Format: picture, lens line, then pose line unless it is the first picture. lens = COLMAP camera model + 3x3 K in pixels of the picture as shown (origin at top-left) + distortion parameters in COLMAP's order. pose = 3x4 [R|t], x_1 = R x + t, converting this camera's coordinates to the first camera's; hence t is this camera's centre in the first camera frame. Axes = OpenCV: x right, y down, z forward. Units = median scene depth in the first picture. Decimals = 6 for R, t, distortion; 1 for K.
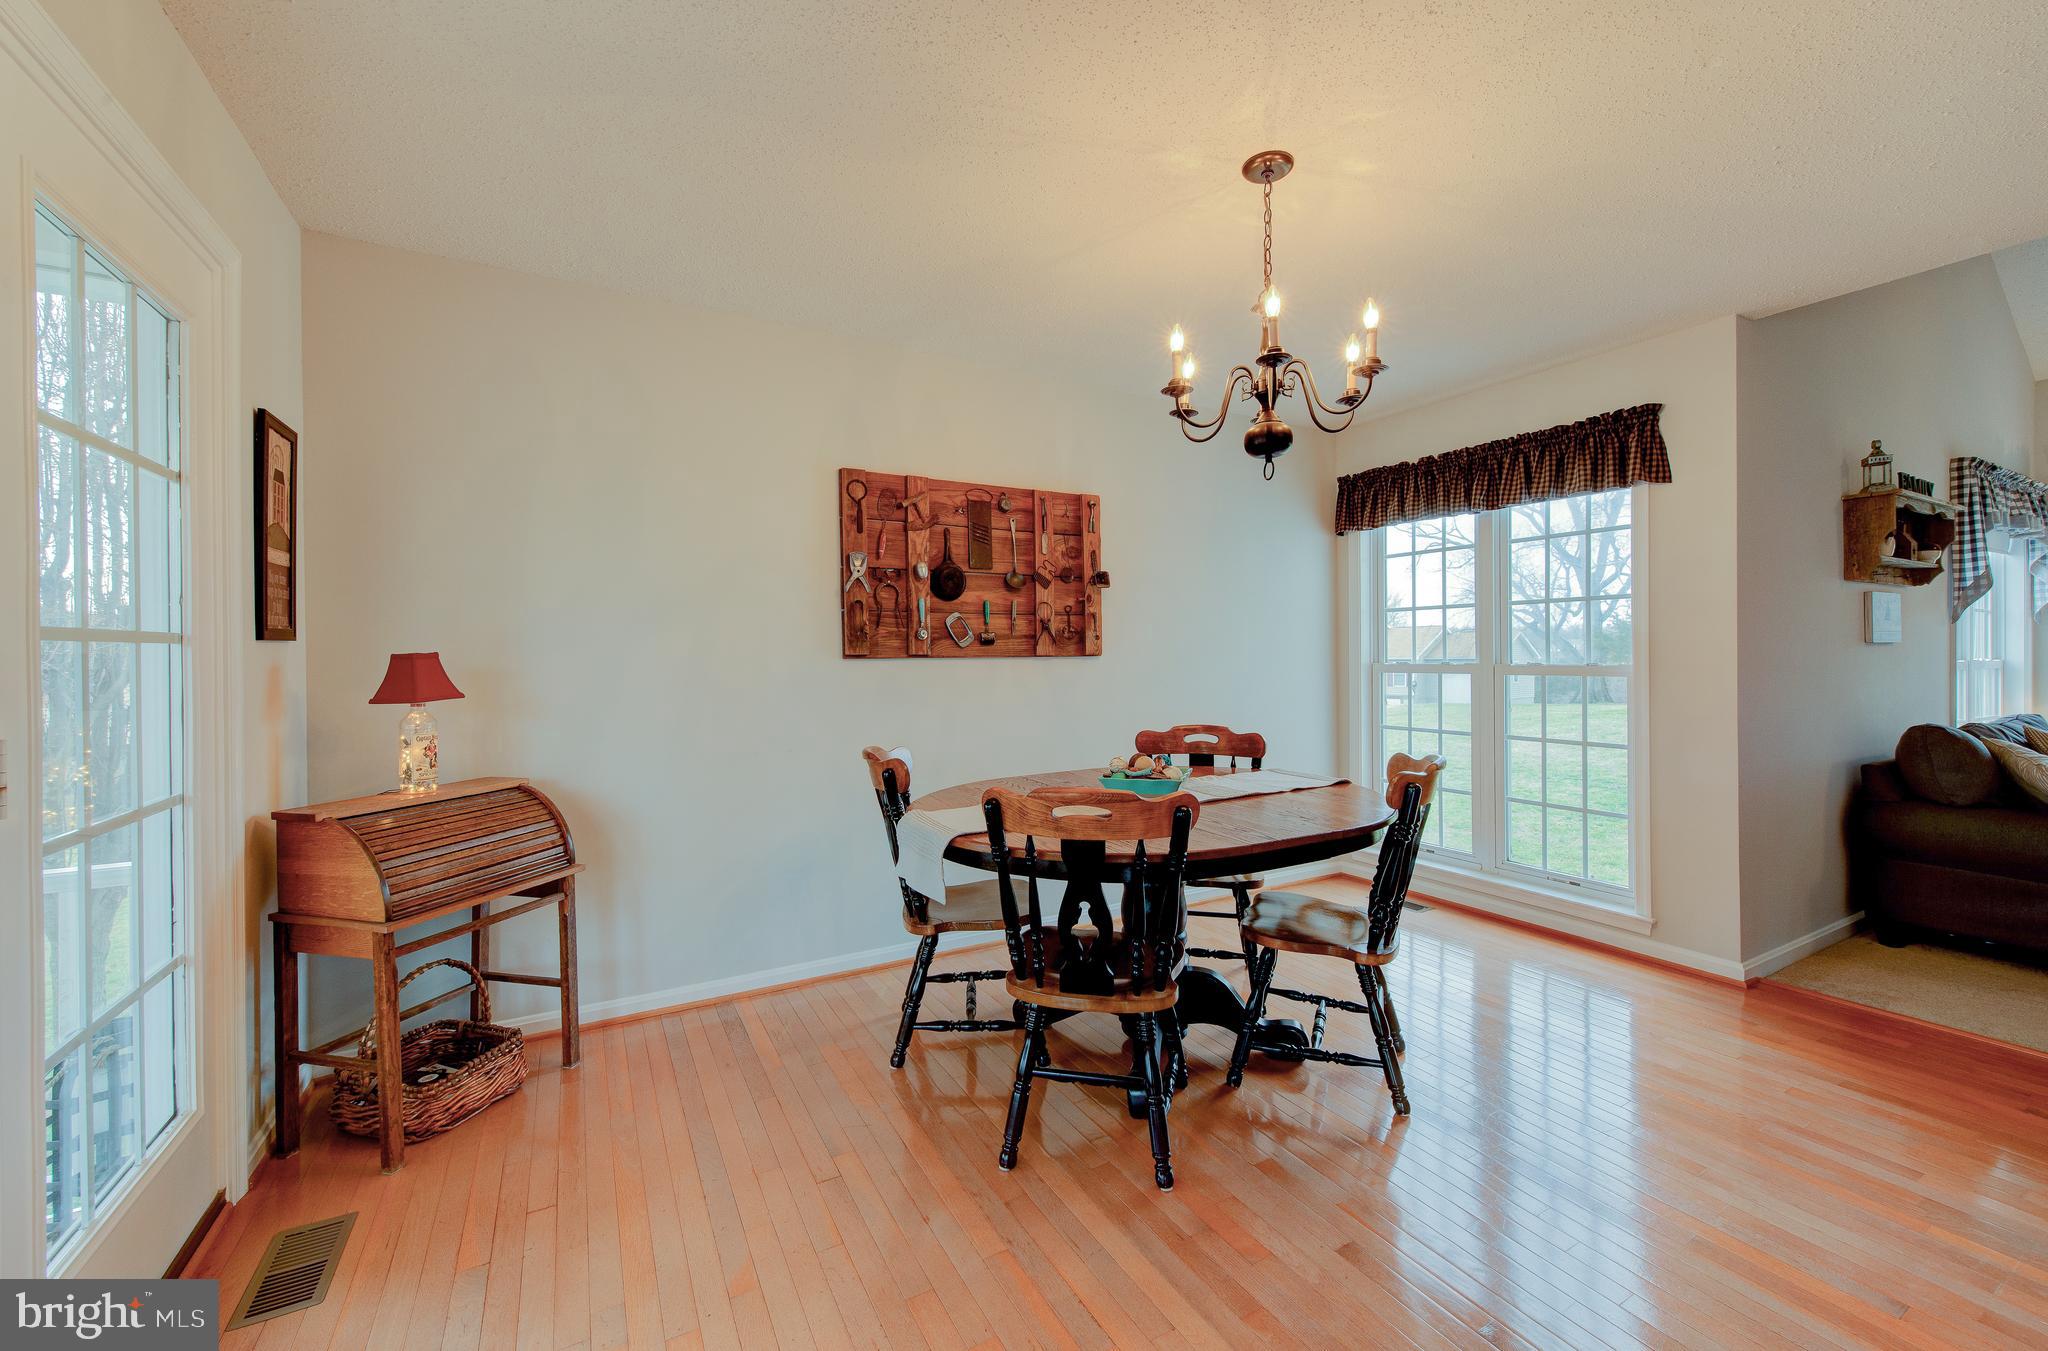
lens RADIAL K [[812.4, 0, 1021.5], [0, 812.4, 663.8], [0, 0, 1]] dist [-0.000343, -0.000493]
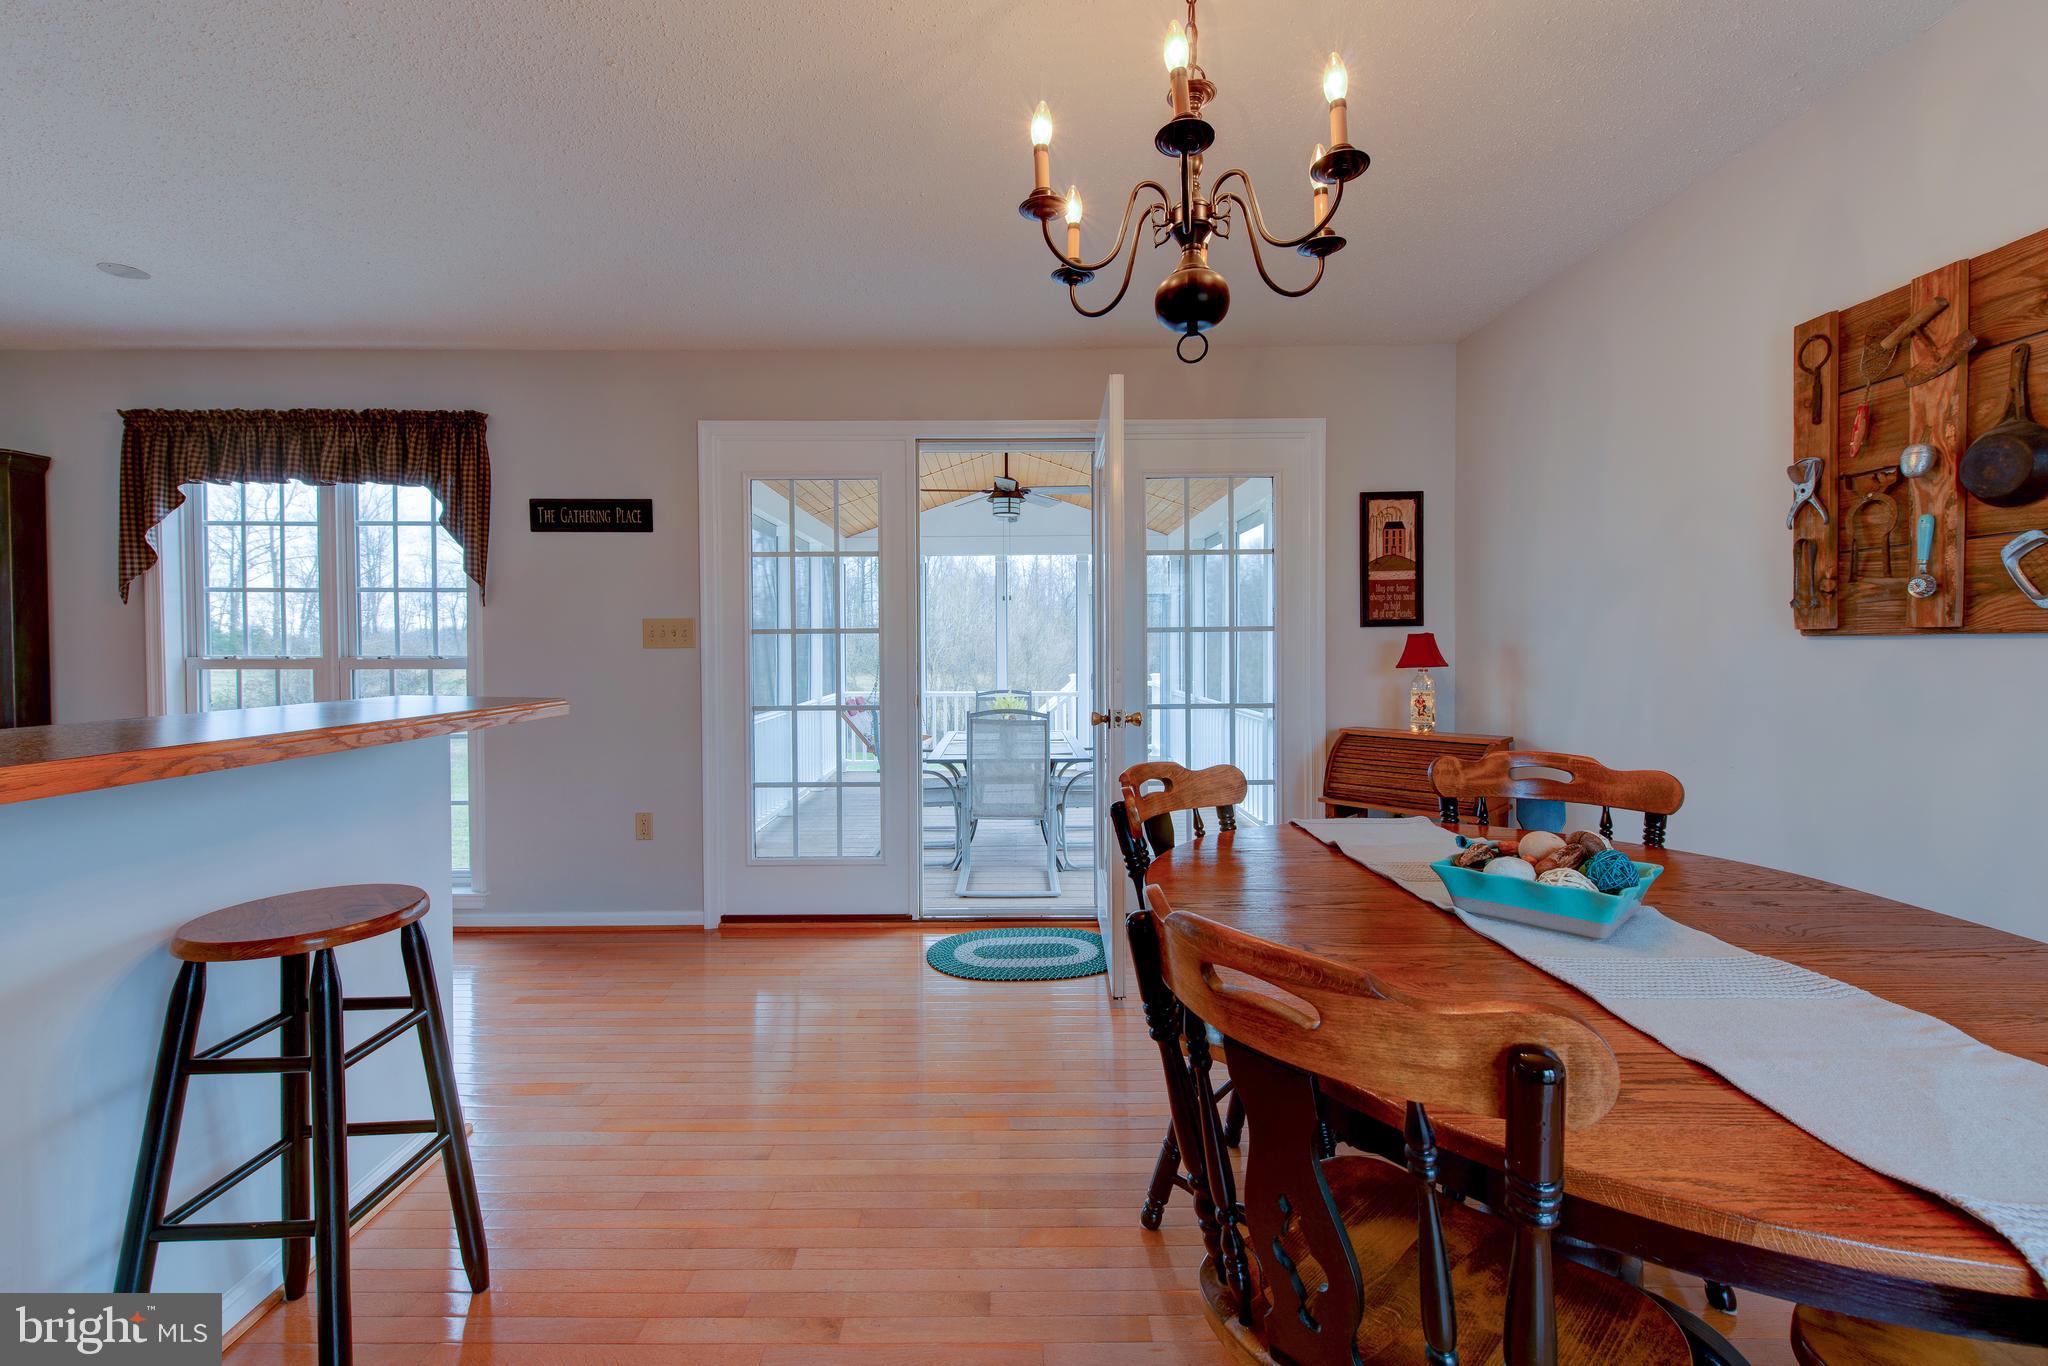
lens RADIAL K [[844.3, 0, 1016.7], [0, 844.3, 656.1], [0, 0, 1]] dist [0.005767, -0.001870]
pose [[-0.485781, 0.022082, -0.873802, 0.569980], [0.003260, 0.999720, 0.023451, -0.007426], [0.874075, 0.008544, -0.485717, 0.717859]]
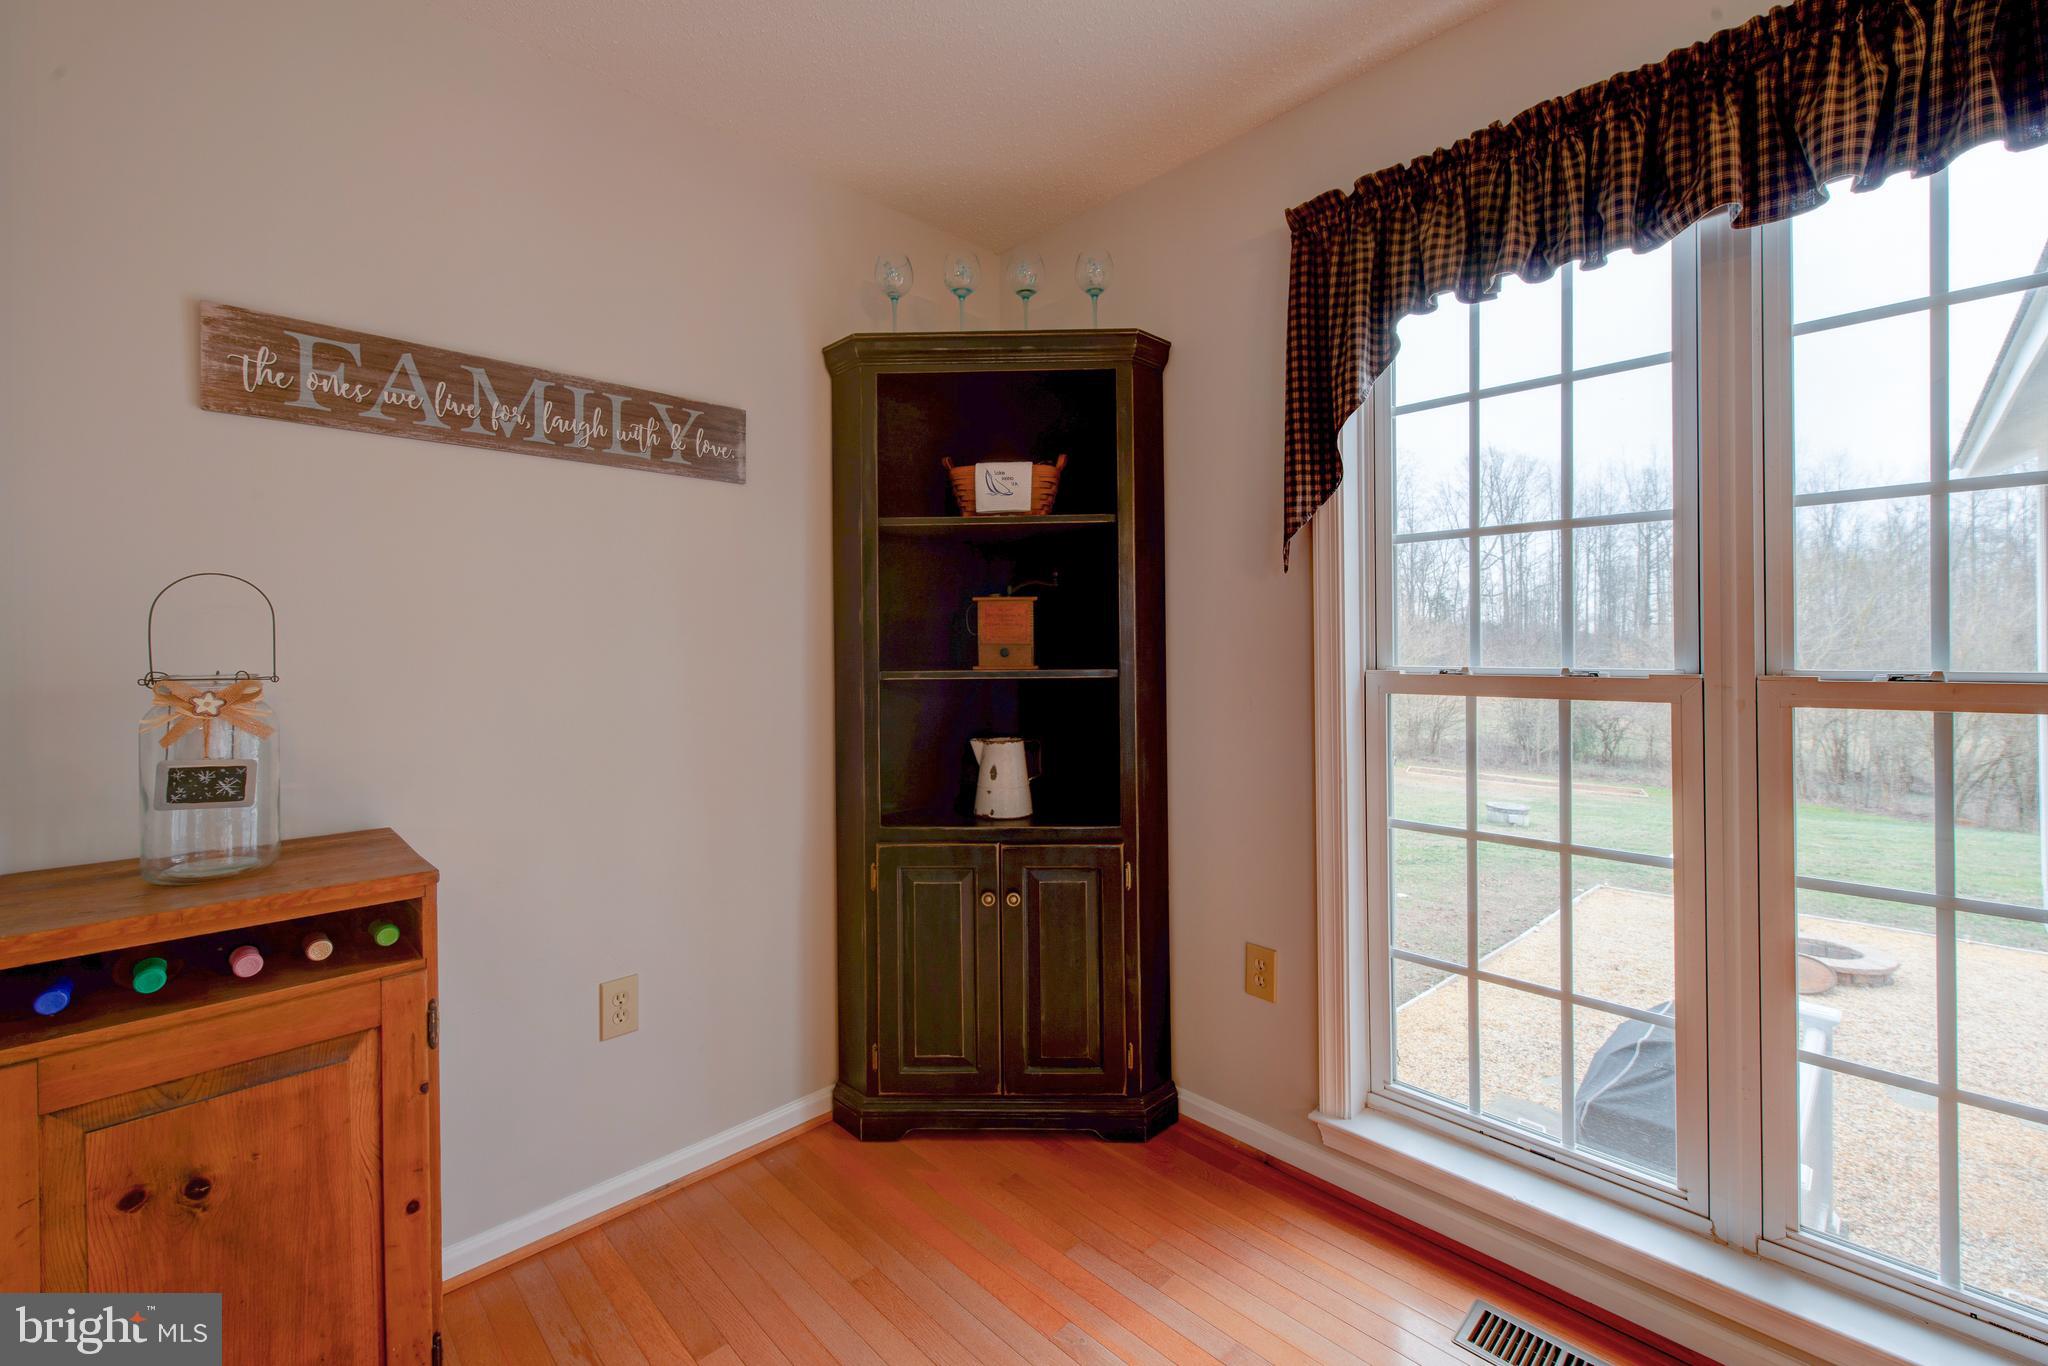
lens RADIAL K [[844.3, 0, 985.5], [0, 844.3, 651.8], [0, 0, 1]] dist [0.005767, -0.001870]
pose [[-0.972130, 0.013767, -0.234037, 0.520906], [0.013277, 0.999905, 0.003670, -0.001647], [0.234065, 0.000460, -0.972221, -0.214266]]
